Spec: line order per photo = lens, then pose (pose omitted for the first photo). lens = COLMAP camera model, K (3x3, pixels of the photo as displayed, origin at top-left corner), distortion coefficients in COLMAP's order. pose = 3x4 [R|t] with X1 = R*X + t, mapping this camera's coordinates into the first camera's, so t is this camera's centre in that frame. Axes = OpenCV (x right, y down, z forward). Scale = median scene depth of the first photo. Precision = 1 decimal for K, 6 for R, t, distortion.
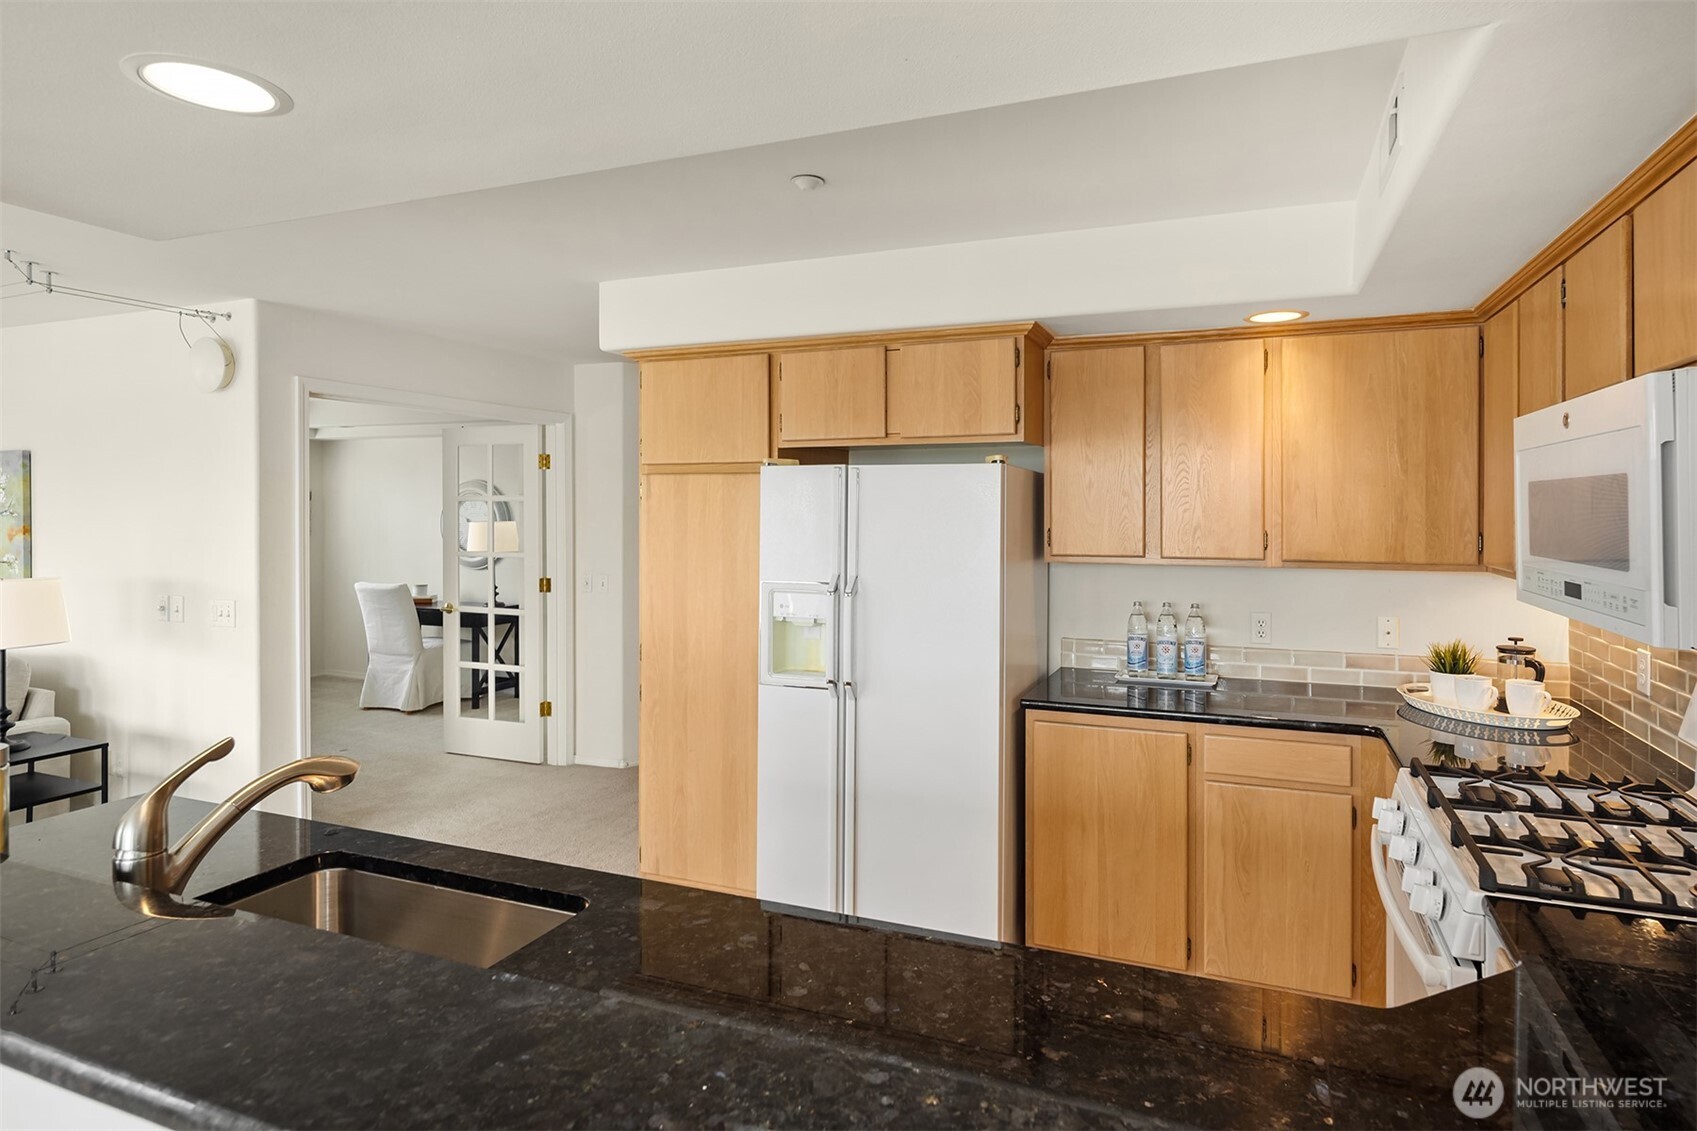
lens RADIAL K [[895.8, 0, 917.5], [0, 895.8, 511.9], [0, 0, 1]] dist [0.002909, -0.000349]
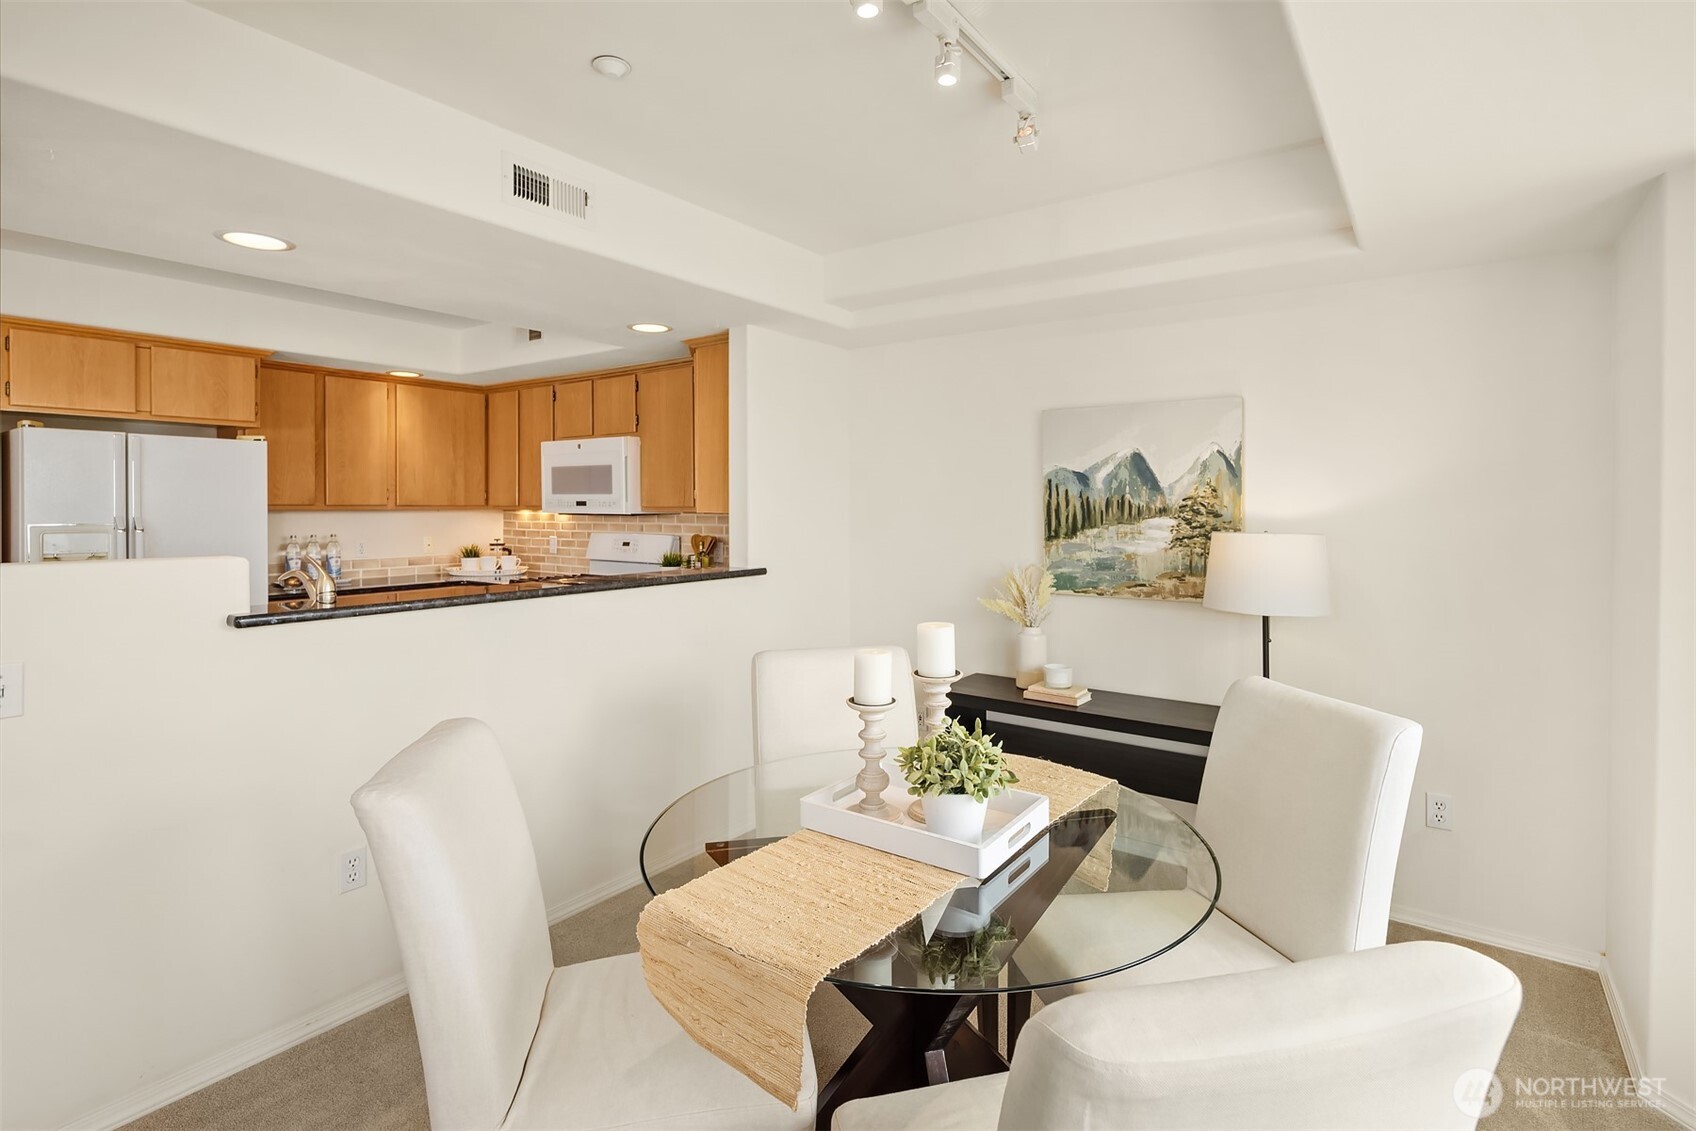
lens RADIAL K [[823.3, 0, 851.0], [0, 823.3, 514.8], [0, 0, 1]] dist [0.004531, -0.005014]
pose [[0.268348, -0.012725, 0.963238, -0.952976], [0.000753, 0.999915, 0.013000, 0.052067], [-0.963322, -0.002764, 0.268335, -0.339817]]
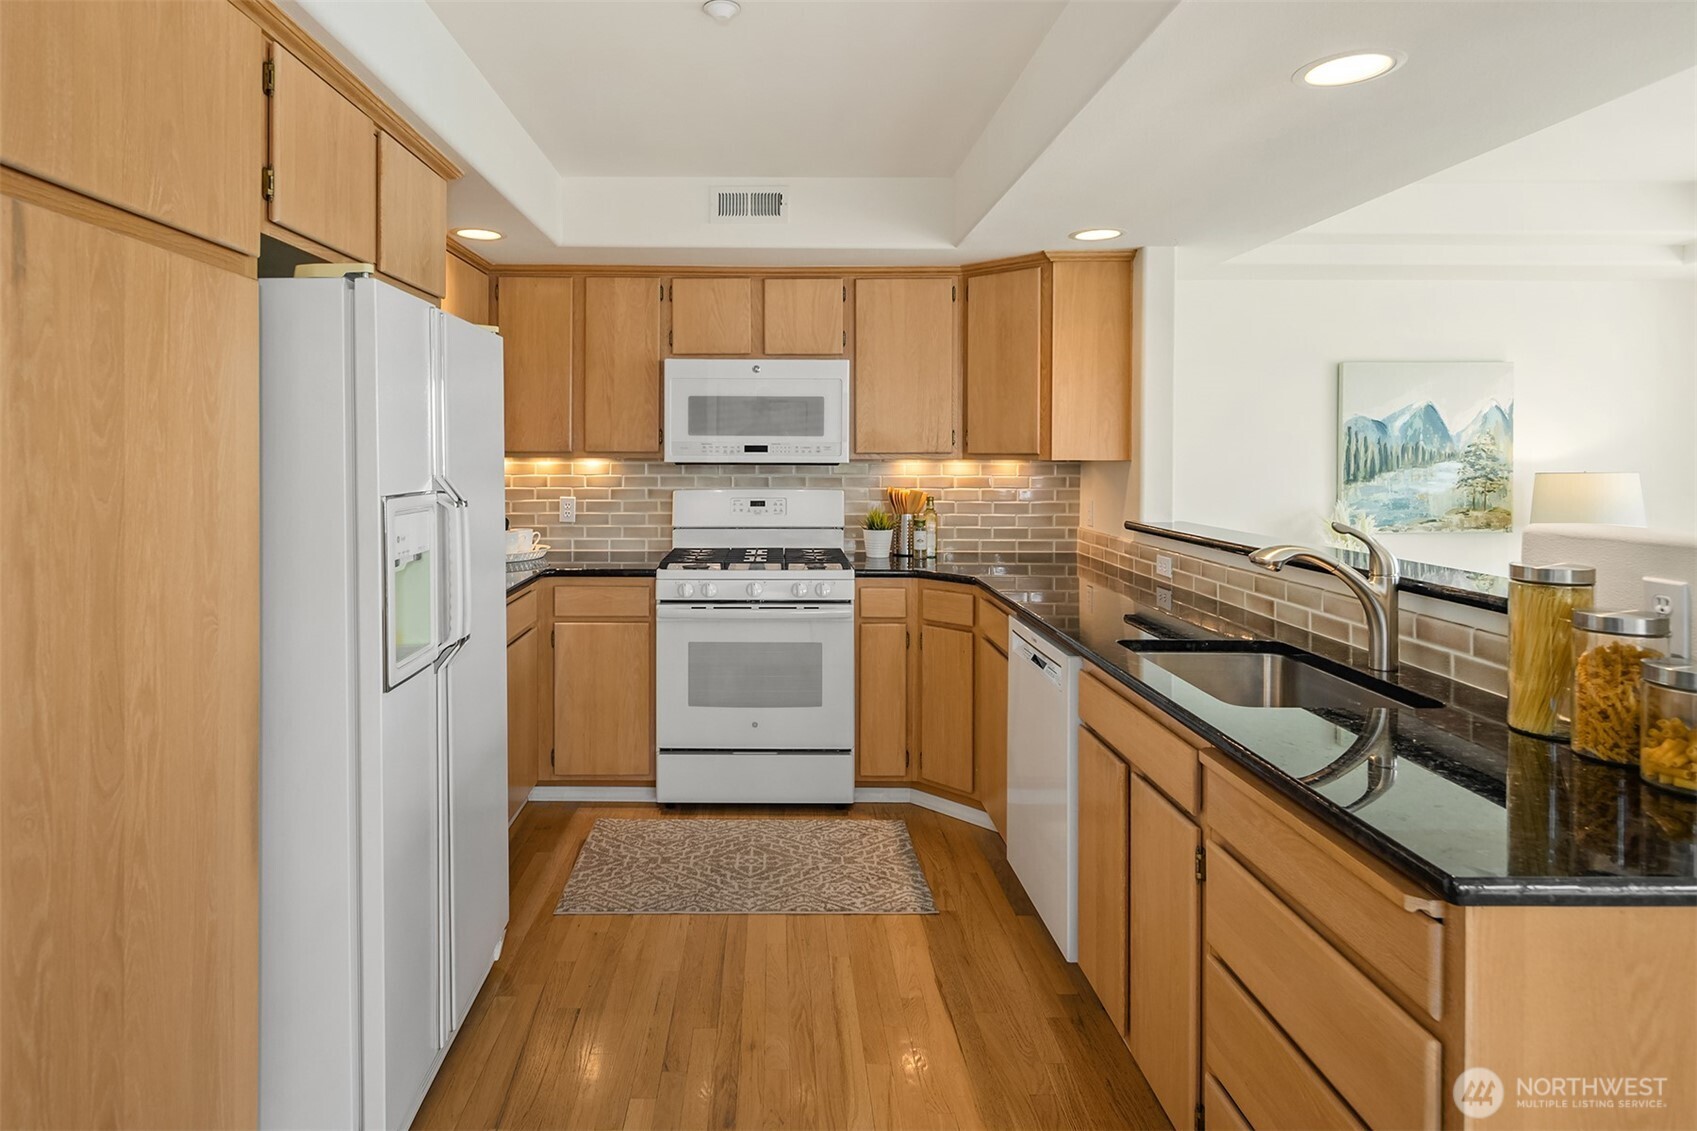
lens RADIAL K [[949.5, 0, 768.8], [0, 949.5, 452.3], [0, 0, 1]] dist [0.001526, -0.003150]
pose [[-0.347124, -0.004219, 0.937810, -0.801372], [-0.000061, 0.999990, 0.004476, 0.049573], [-0.937819, 0.001497, -0.347120, 1.012782]]
